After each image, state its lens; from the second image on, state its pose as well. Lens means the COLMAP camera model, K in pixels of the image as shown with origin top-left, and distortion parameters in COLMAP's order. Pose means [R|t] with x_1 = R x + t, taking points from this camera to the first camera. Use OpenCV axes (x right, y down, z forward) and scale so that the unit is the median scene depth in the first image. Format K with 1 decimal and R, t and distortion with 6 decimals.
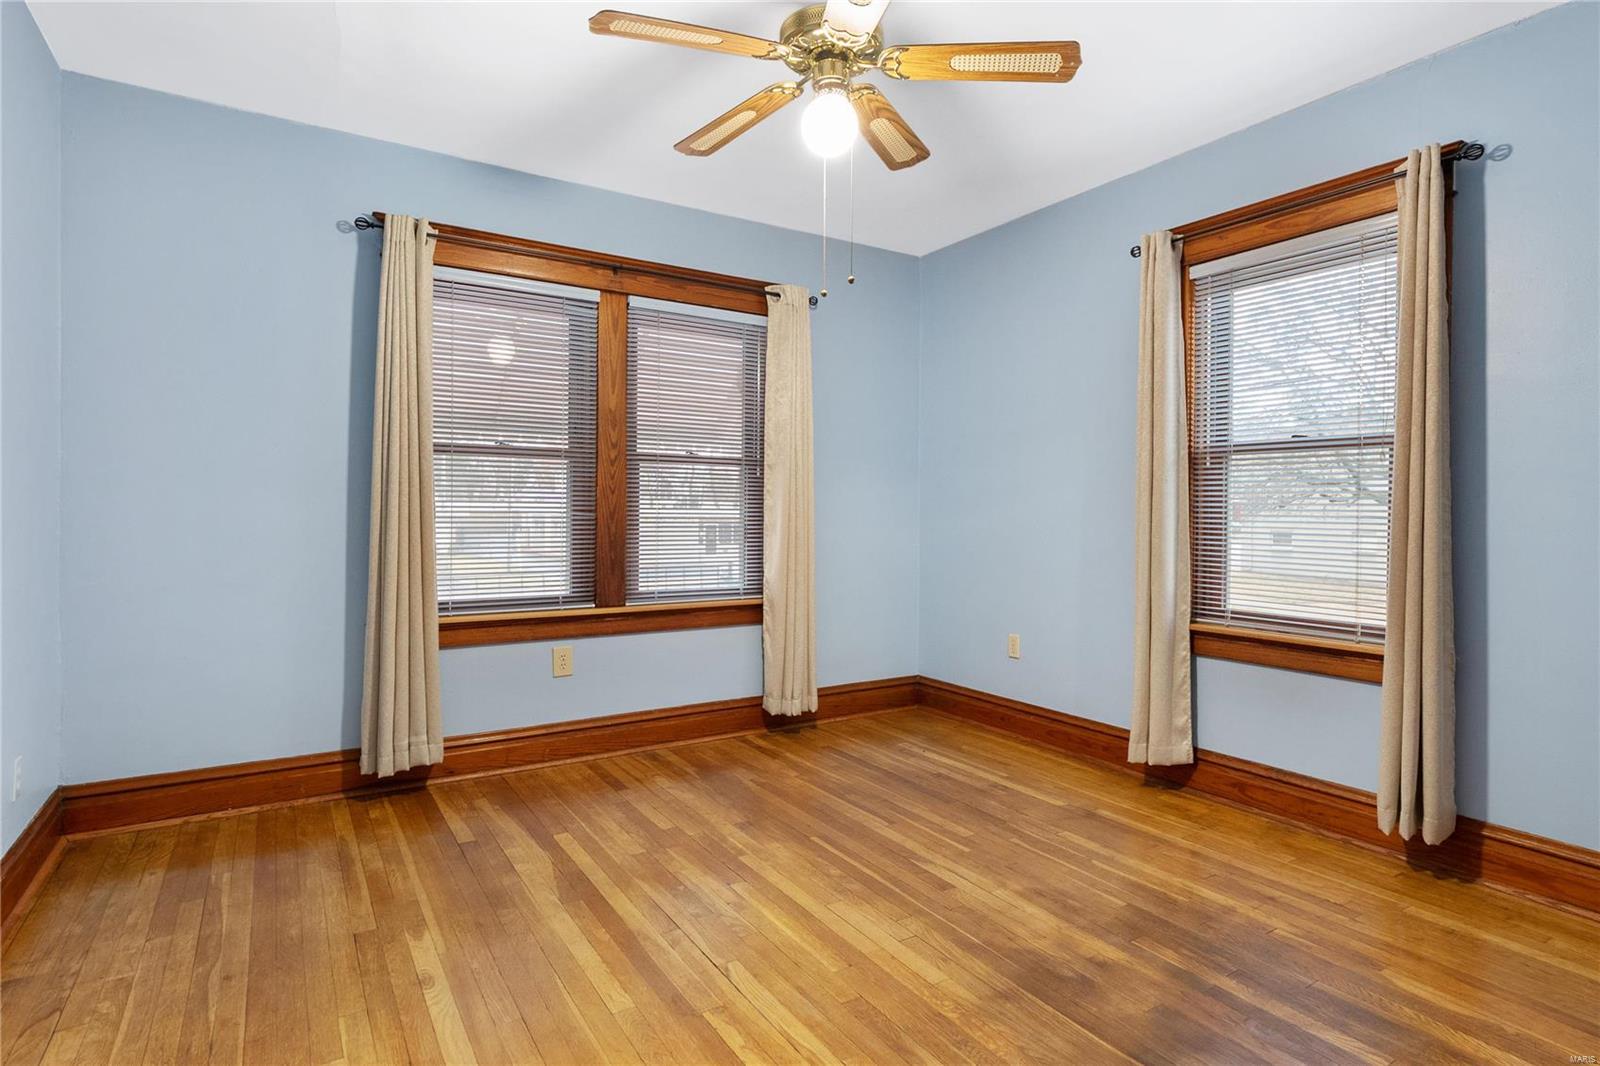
lens RADIAL K [[829.7, 0, 804.3], [0, 829.7, 527.0], [0, 0, 1]] dist [0.006981, 0.001160]
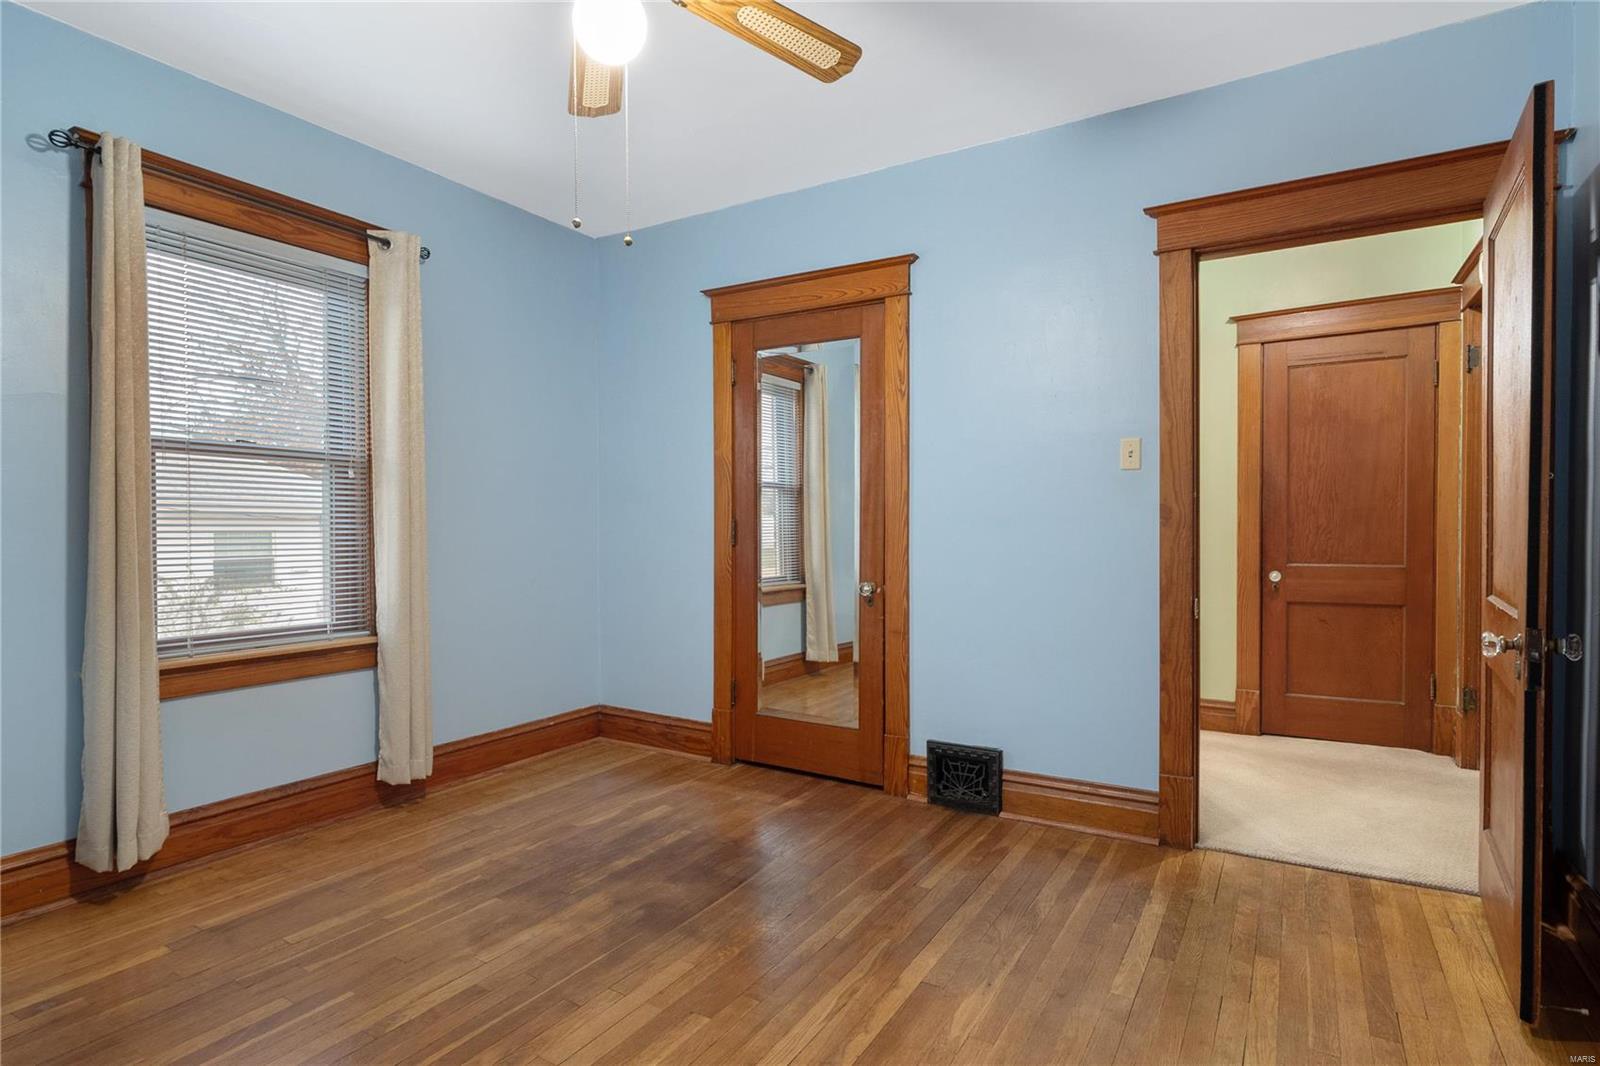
lens RADIAL K [[829.7, 0, 799.3], [0, 829.7, 528.7], [0, 0, 1]] dist [0.006981, 0.001160]
pose [[-0.444402, -0.011097, 0.895759, -0.658723], [0.011263, 0.999775, 0.017974, -0.022307], [-0.895756, 0.018077, -0.444177, 1.032545]]
